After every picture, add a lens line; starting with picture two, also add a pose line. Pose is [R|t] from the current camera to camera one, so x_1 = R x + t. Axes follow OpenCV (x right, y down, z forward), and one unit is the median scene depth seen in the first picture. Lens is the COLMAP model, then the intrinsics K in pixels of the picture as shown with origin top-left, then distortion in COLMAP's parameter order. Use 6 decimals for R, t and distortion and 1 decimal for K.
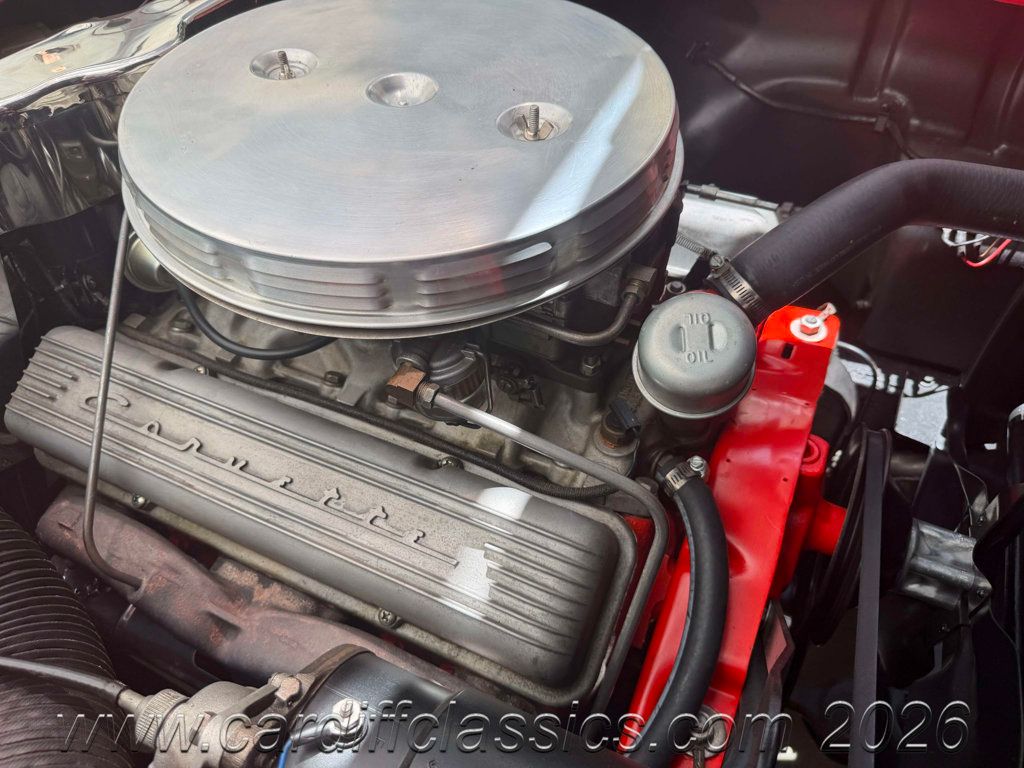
lens RADIAL K [[749.2, 0, 499.1], [0, 749.2, 404.4], [0, 0, 1]] dist [0.034926, -0.087234]
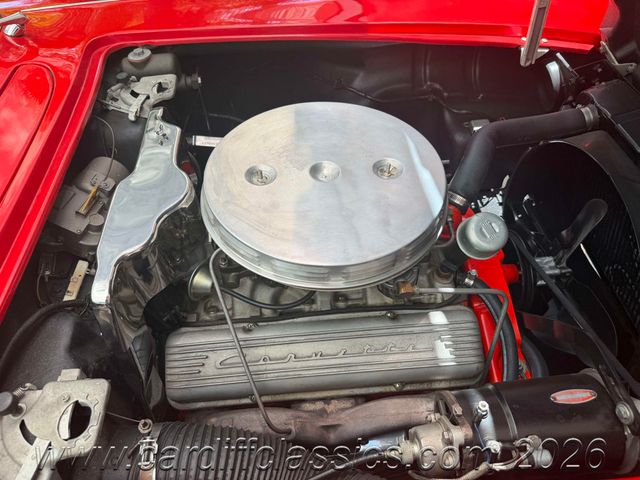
lens RADIAL K [[468.2, 0, 311.9], [0, 468.2, 252.7], [0, 0, 1]] dist [0.034926, -0.087234]
pose [[0.866042, -0.377705, 0.327583, -0.677047], [0.371487, 0.924631, 0.083993, -0.307147], [-0.334618, 0.048951, 0.941082, -0.280773]]
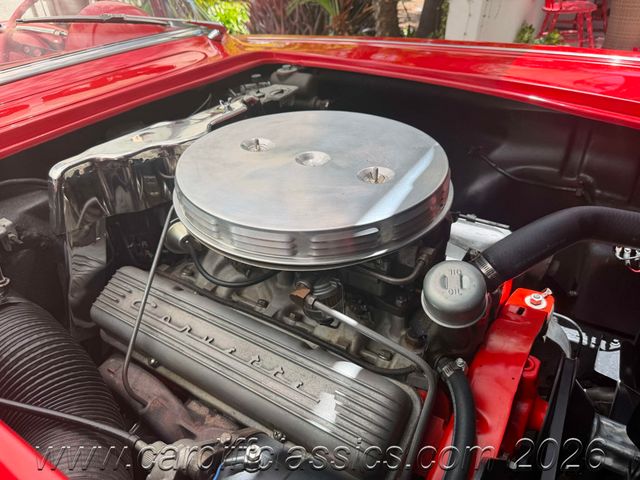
lens RADIAL K [[468.2, 0, 311.9], [0, 468.2, 252.7], [0, 0, 1]] dist [0.034926, -0.087234]
pose [[0.991271, 0.063955, -0.115288, 0.029646], [-0.088528, 0.970883, -0.222595, 0.102792], [0.097695, 0.230859, 0.968070, -0.156255]]
